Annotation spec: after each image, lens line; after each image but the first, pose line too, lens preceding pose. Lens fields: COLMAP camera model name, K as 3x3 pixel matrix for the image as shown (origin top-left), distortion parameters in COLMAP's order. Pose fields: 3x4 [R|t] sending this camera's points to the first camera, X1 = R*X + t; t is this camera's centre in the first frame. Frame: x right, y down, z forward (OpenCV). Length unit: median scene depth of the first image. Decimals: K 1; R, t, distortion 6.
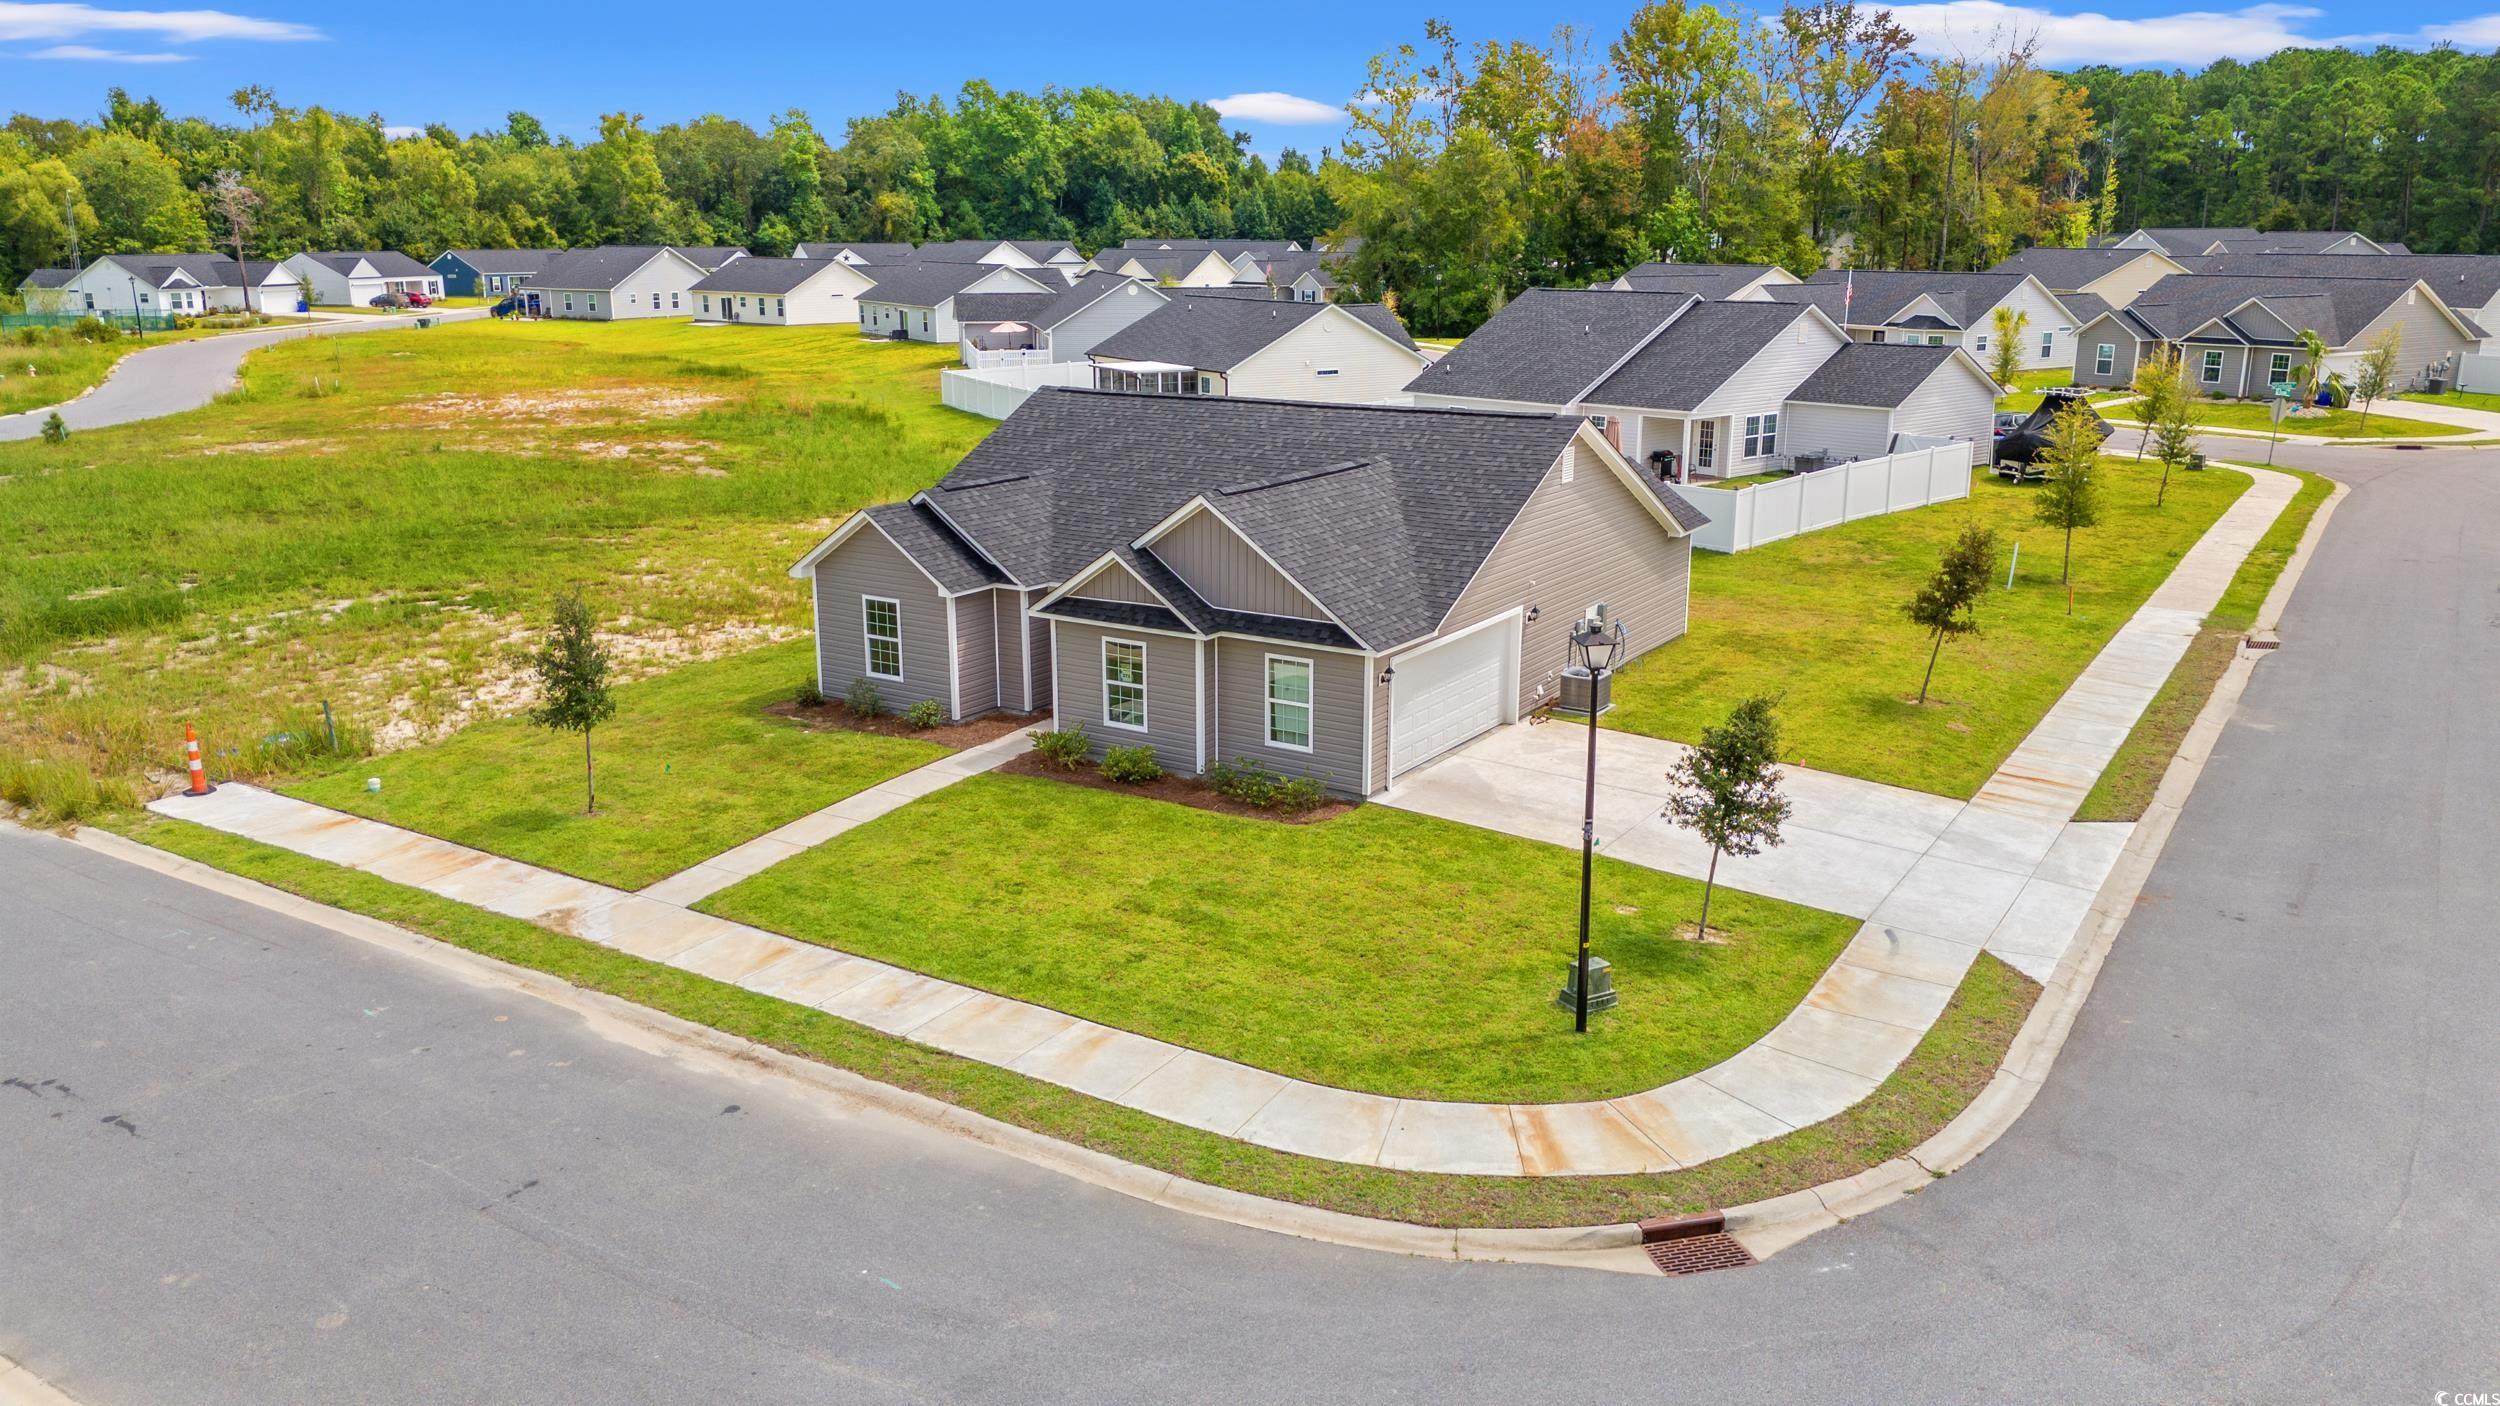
lens RADIAL K [[1830.2, 0, 1250.0], [0, 1830.2, 703.0], [0, 0, 1]] dist [0.081502, -0.084409]
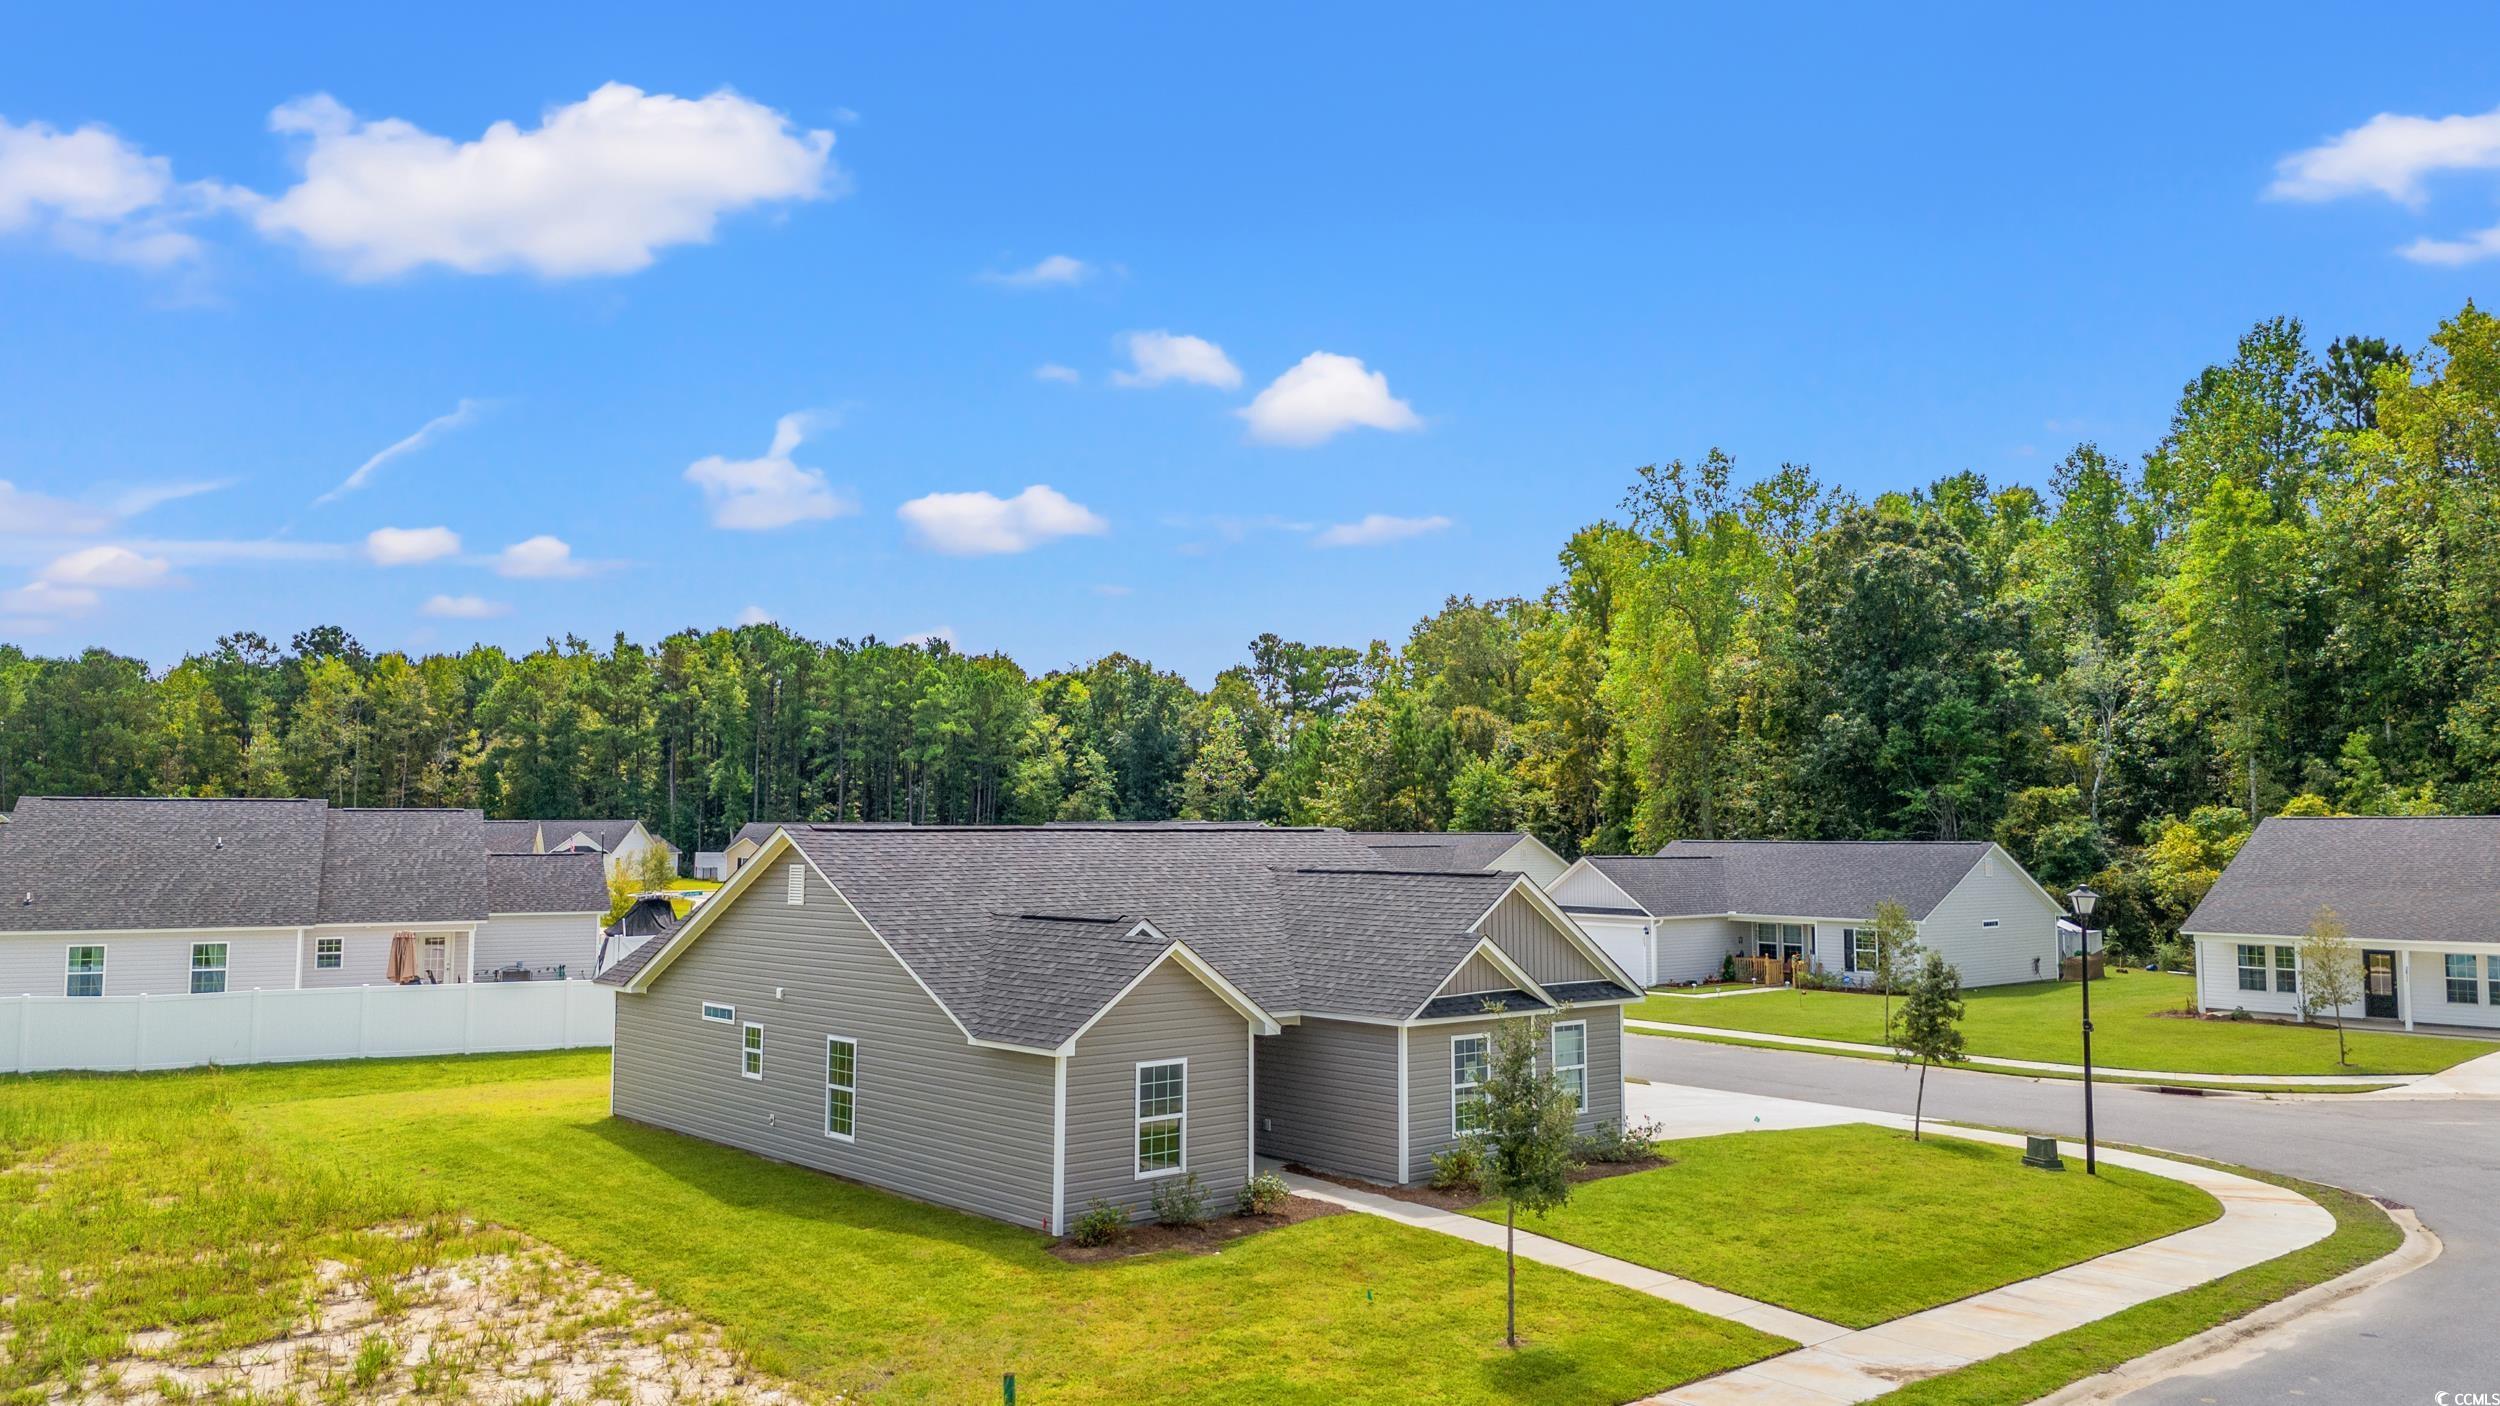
lens RADIAL K [[1830.2, 0, 1250.0], [0, 1830.2, 703.0], [0, 0, 1]] dist [0.081502, -0.084409]
pose [[0.277111, 0.070703, 0.958233, -1.072614], [0.238902, 0.960900, -0.139987, -0.098637], [-0.930664, 0.267716, 0.249386, 0.869924]]
